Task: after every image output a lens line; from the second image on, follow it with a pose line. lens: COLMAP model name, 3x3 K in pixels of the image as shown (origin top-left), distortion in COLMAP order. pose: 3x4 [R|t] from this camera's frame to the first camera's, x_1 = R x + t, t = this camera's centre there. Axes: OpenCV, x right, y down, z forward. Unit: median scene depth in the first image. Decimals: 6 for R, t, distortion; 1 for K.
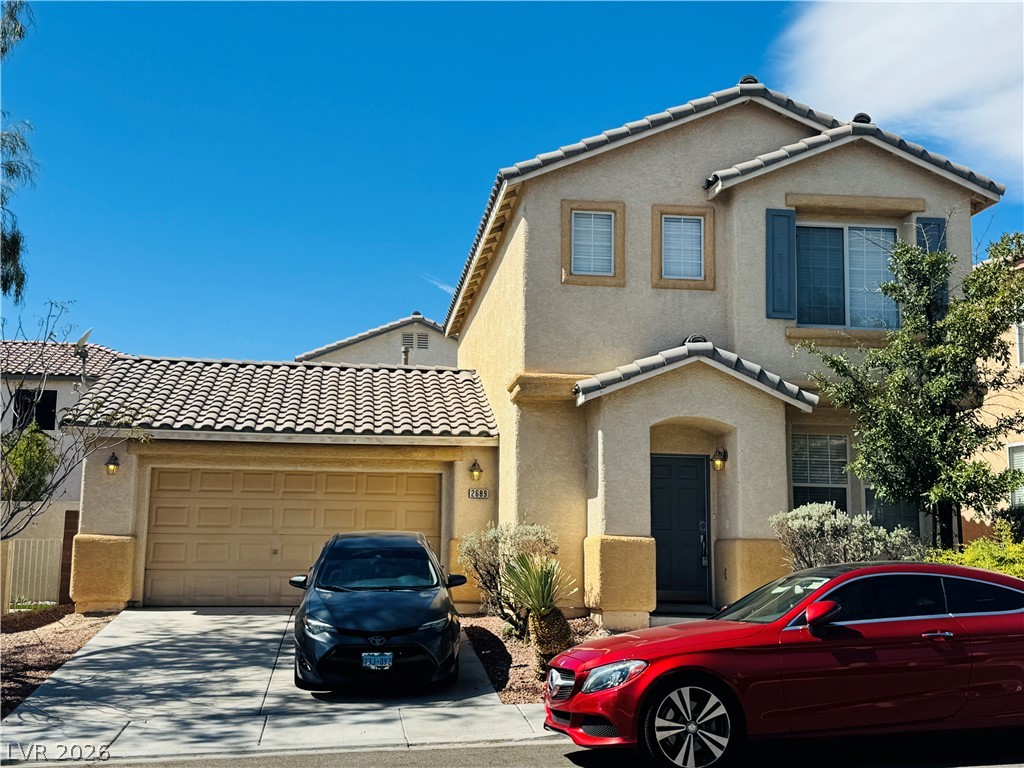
lens RADIAL K [[1208.9, 0, 512.0], [0, 1208.9, 384.0], [0, 0, 1]] dist [0.145877, -0.026752]
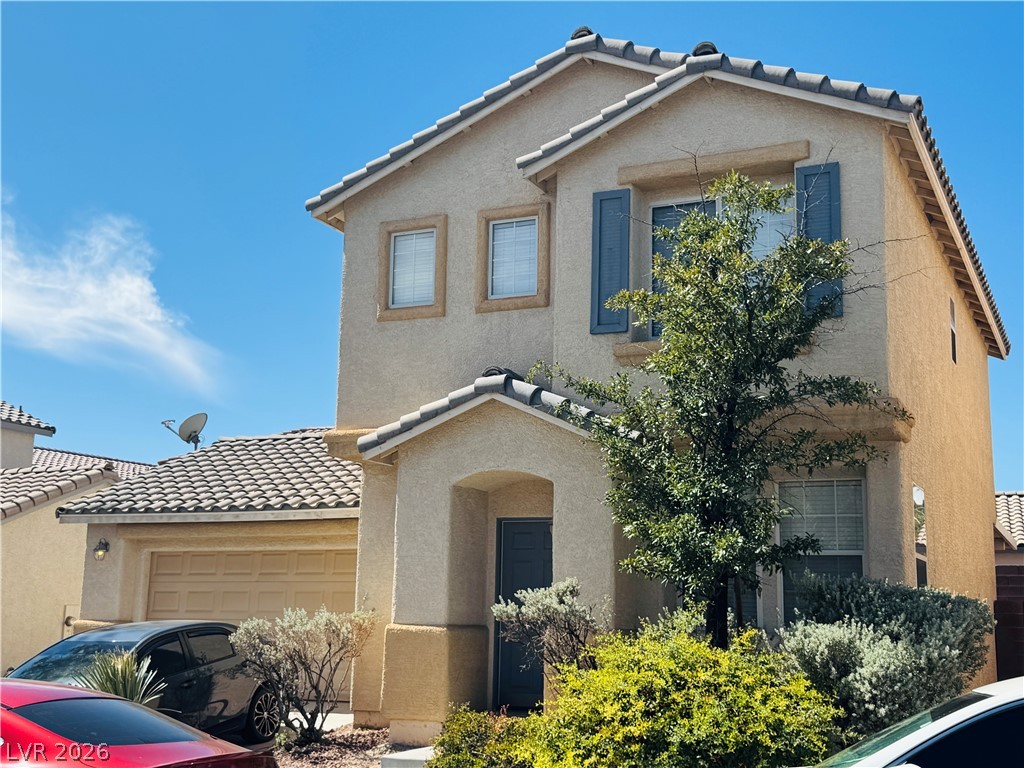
lens RADIAL K [[1267.9, 0, 512.0], [0, 1267.9, 384.0], [0, 0, 1]] dist [0.149440, 0.017856]
pose [[0.845188, -0.094801, -0.525994, 0.571934], [0.069197, 0.995270, -0.068191, 0.026838], [0.529971, 0.021237, 0.847750, 0.295444]]
